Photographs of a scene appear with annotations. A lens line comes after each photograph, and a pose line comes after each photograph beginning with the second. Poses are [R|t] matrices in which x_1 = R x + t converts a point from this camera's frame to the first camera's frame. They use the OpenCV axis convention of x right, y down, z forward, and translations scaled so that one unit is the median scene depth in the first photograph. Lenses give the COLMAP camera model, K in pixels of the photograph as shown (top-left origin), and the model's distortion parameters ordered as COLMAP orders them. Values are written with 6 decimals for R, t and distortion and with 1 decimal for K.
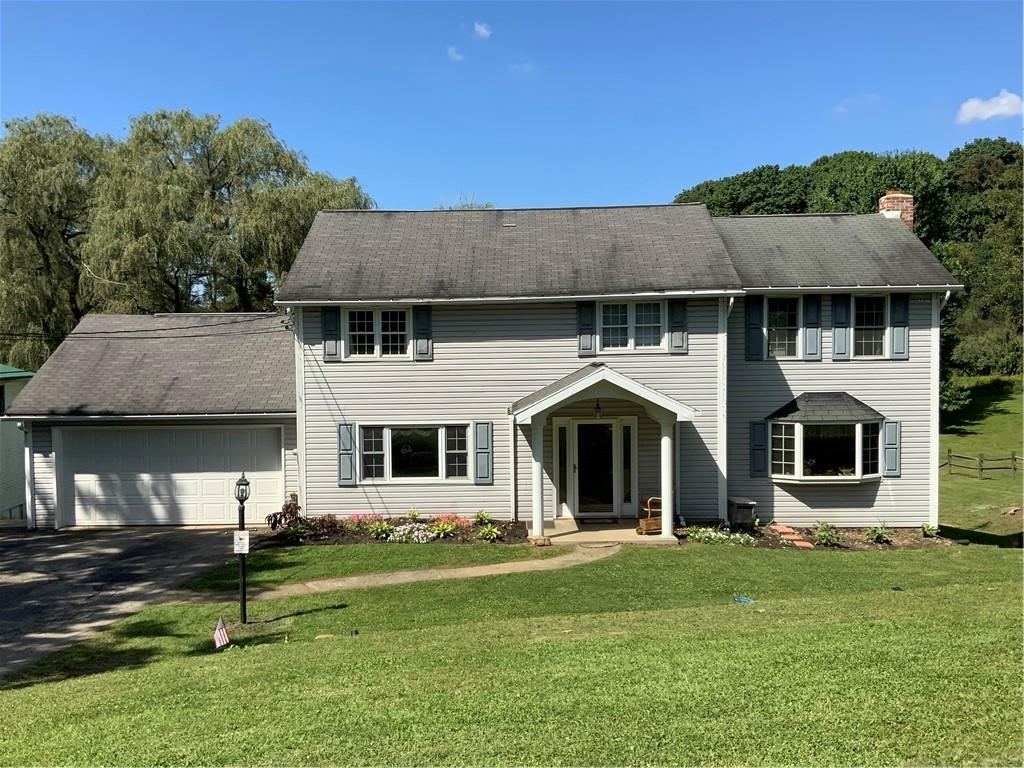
lens RADIAL K [[1017.3, 0, 512.1], [0, 1017.3, 383.1], [0, 0, 1]] dist [0.004539, 0.000000]
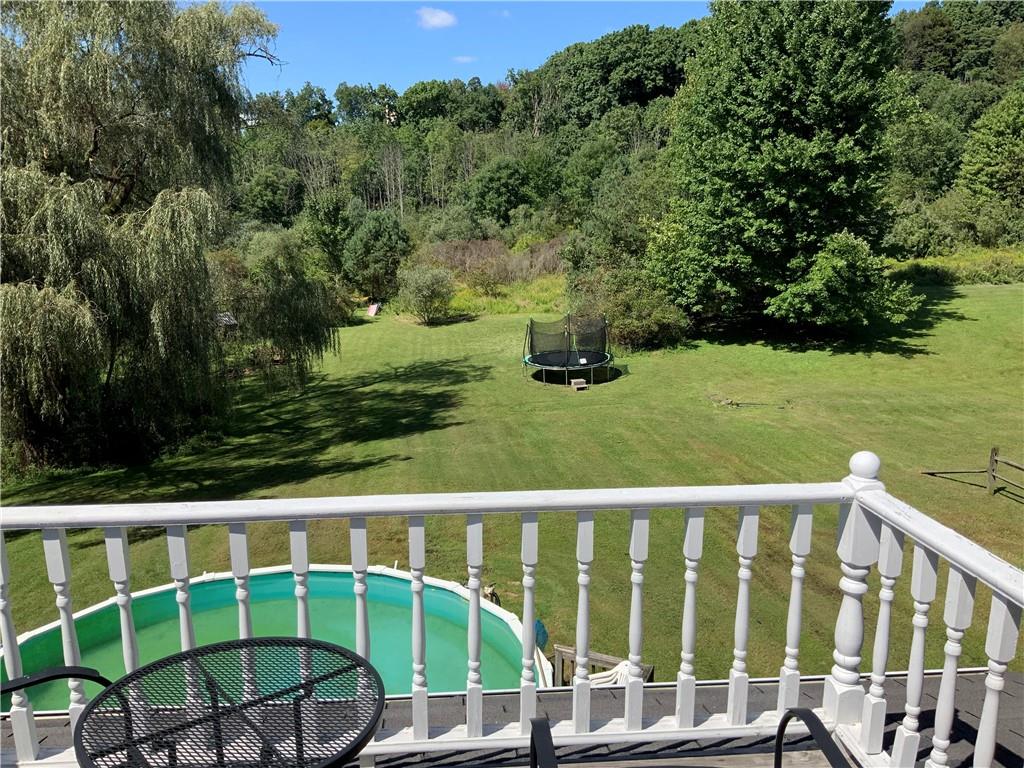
lens RADIAL K [[866.5, 0, 512.1], [0, 866.5, 385.8], [0, 0, 1]] dist [0.076851, -0.122916]
pose [[0.993153, -0.012924, 0.116103, 0.029730], [-0.006239, 0.986574, 0.163195, -0.008387], [-0.116654, -0.162802, 0.979739, 0.138963]]
